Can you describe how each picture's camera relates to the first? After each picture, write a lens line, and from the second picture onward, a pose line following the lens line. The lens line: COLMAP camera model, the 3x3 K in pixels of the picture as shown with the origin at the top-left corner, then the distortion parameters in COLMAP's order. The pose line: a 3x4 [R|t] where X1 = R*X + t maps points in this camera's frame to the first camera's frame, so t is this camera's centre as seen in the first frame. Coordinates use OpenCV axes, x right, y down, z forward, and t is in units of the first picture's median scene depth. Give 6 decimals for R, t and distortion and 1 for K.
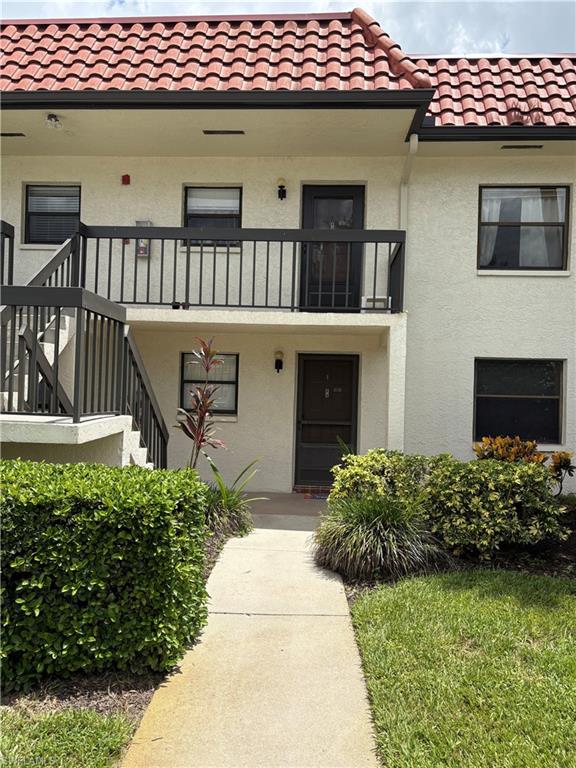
lens RADIAL K [[591.7, 0, 278.7], [0, 591.7, 387.7], [0, 0, 1]] dist [0.076256, -0.003276]
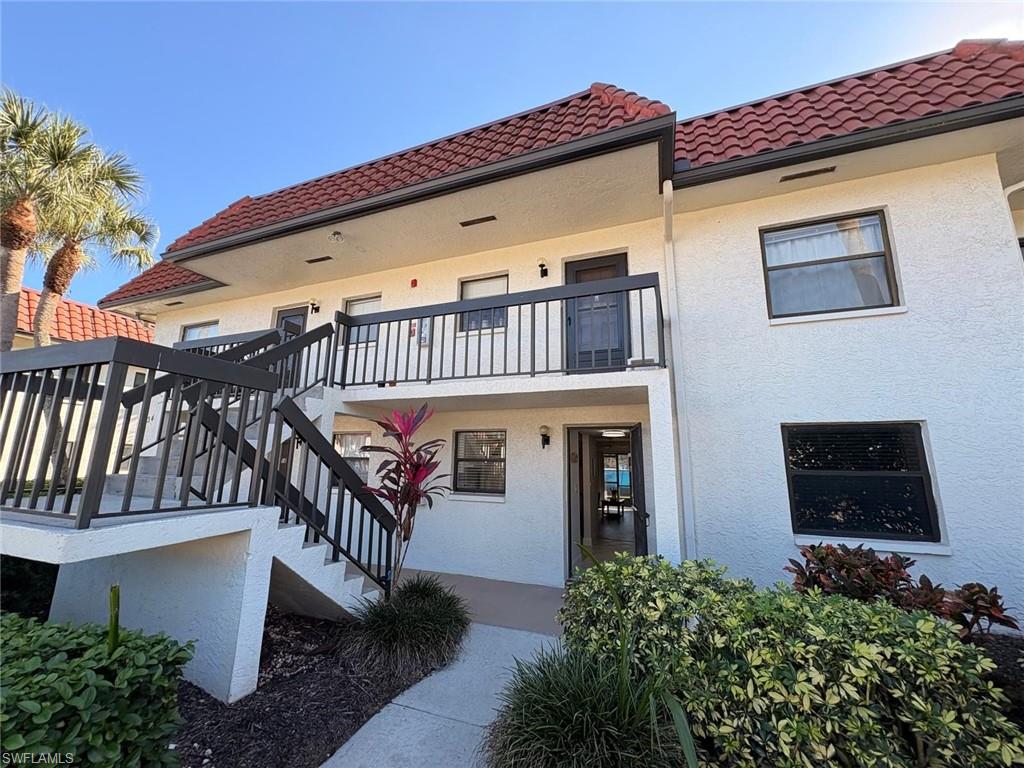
lens RADIAL K [[408.4, 0, 512.0], [0, 408.4, 384.0], [0, 0, 1]] dist [0.021420, -0.000012]
pose [[0.956595, -0.068723, -0.283200, 0.142905], [0.014164, 0.981612, -0.190359, -0.003502], [0.291075, 0.178085, 0.939979, 0.365478]]
